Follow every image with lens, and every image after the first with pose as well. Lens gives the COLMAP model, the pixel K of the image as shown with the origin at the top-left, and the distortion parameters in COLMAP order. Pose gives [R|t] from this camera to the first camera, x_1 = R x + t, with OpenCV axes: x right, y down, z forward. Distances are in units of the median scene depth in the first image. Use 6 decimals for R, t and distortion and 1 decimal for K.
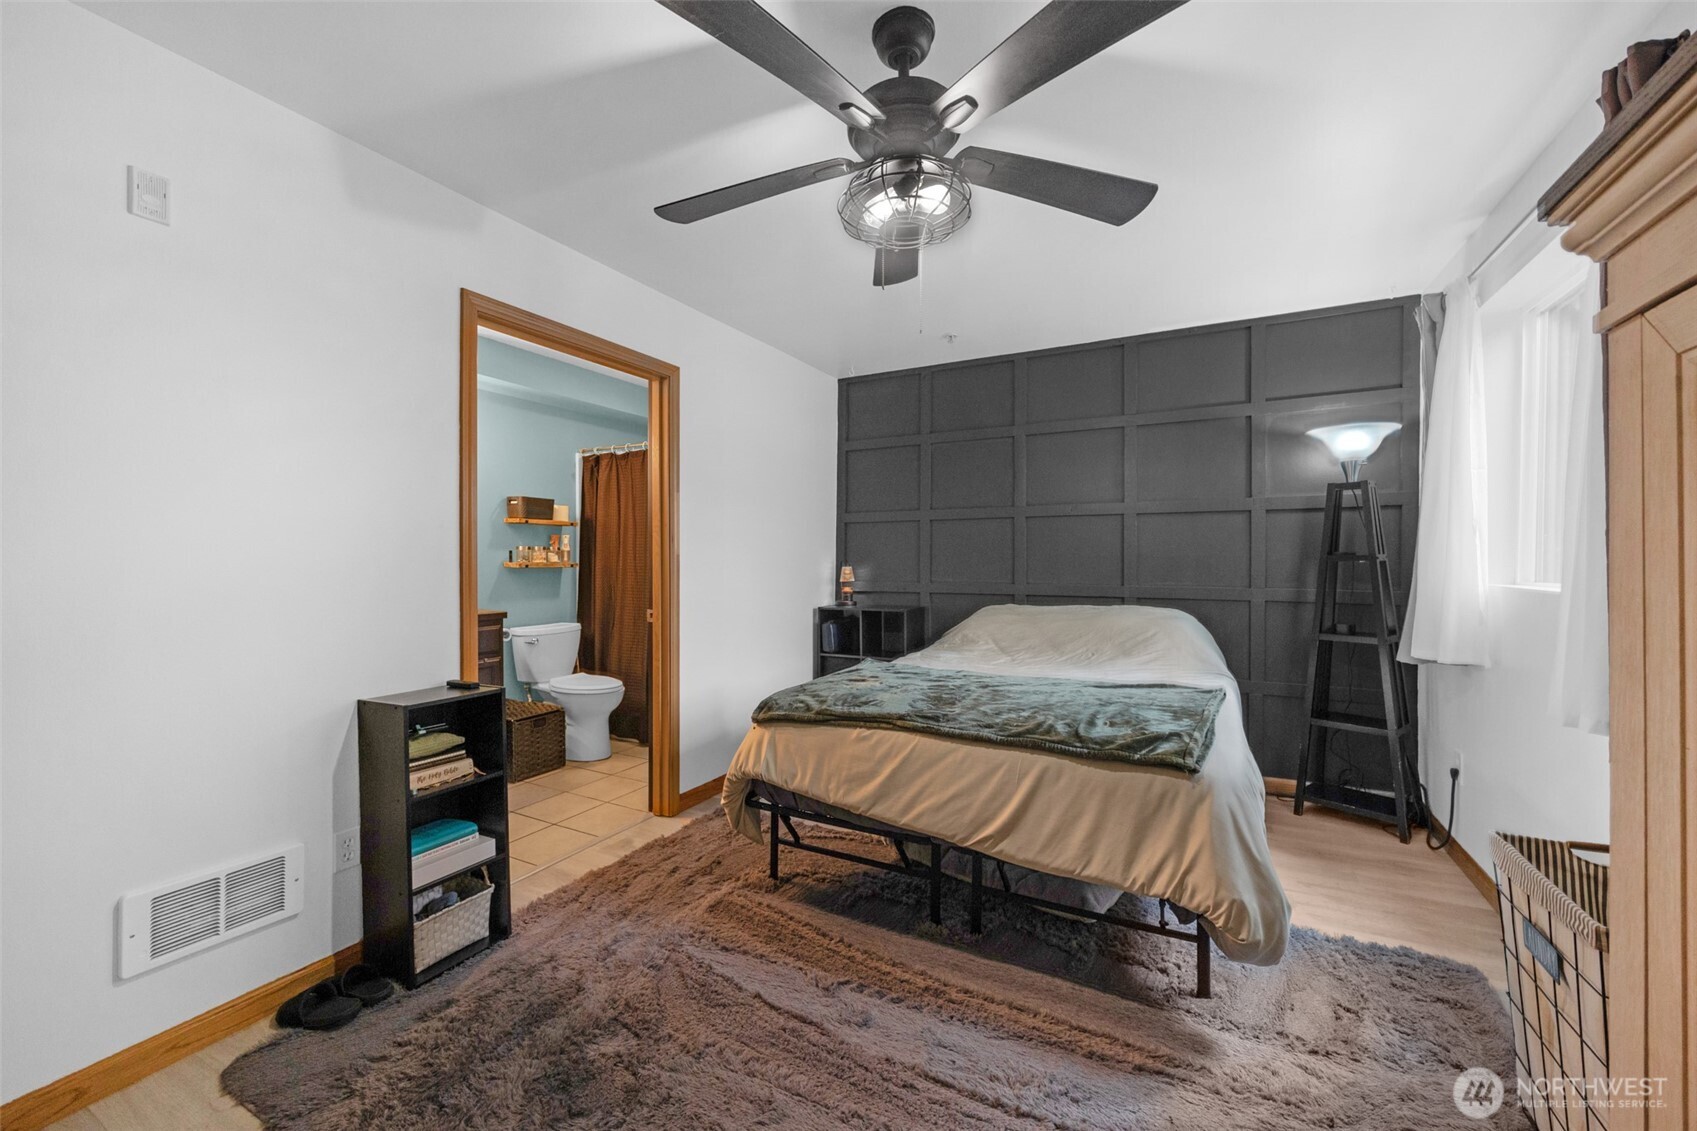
lens RADIAL K [[672.6, 0, 842.6], [0, 672.6, 566.0], [0, 0, 1]] dist [-0.003044, -0.001363]
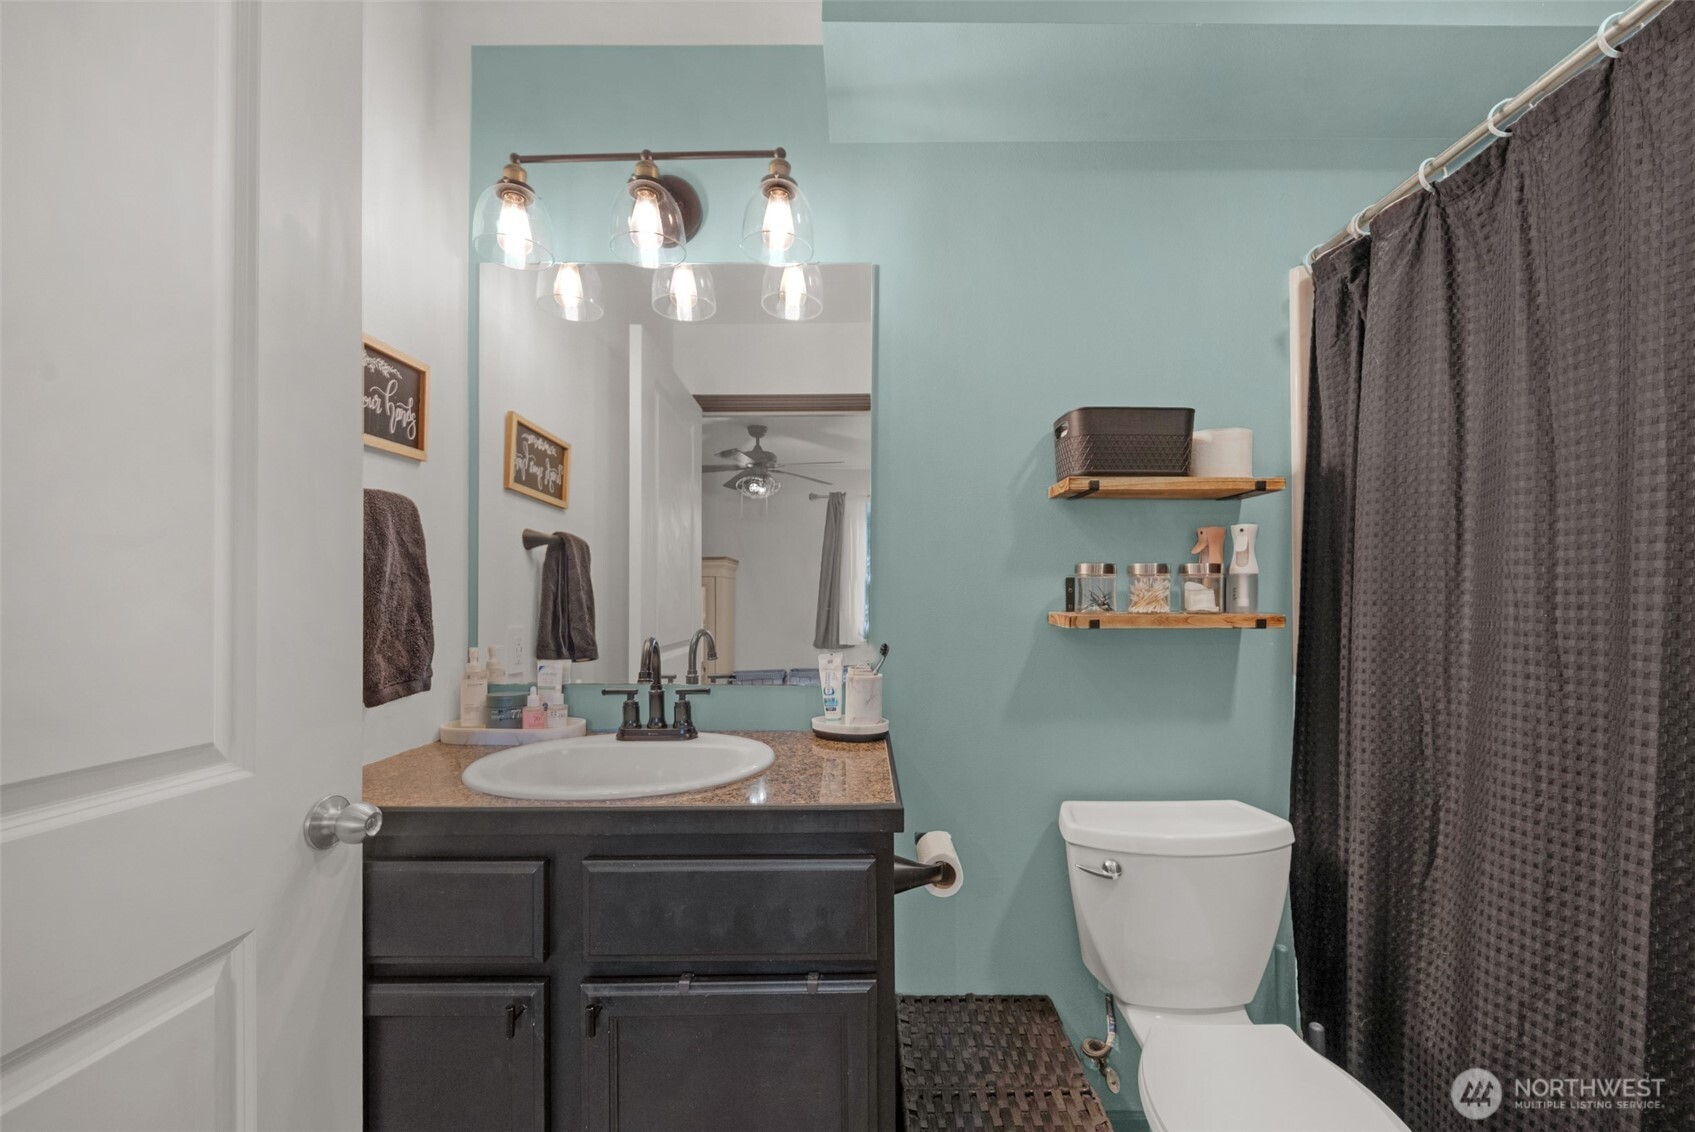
lens RADIAL K [[671.8, 0, 882.3], [0, 671.8, 595.8], [0, 0, 1]] dist [-0.003044, -0.001363]
pose [[0.498391, -0.006400, -0.866929, -0.226673], [-0.004387, 0.999941, -0.009904, -0.009202], [0.866941, 0.008739, 0.498334, 0.700480]]
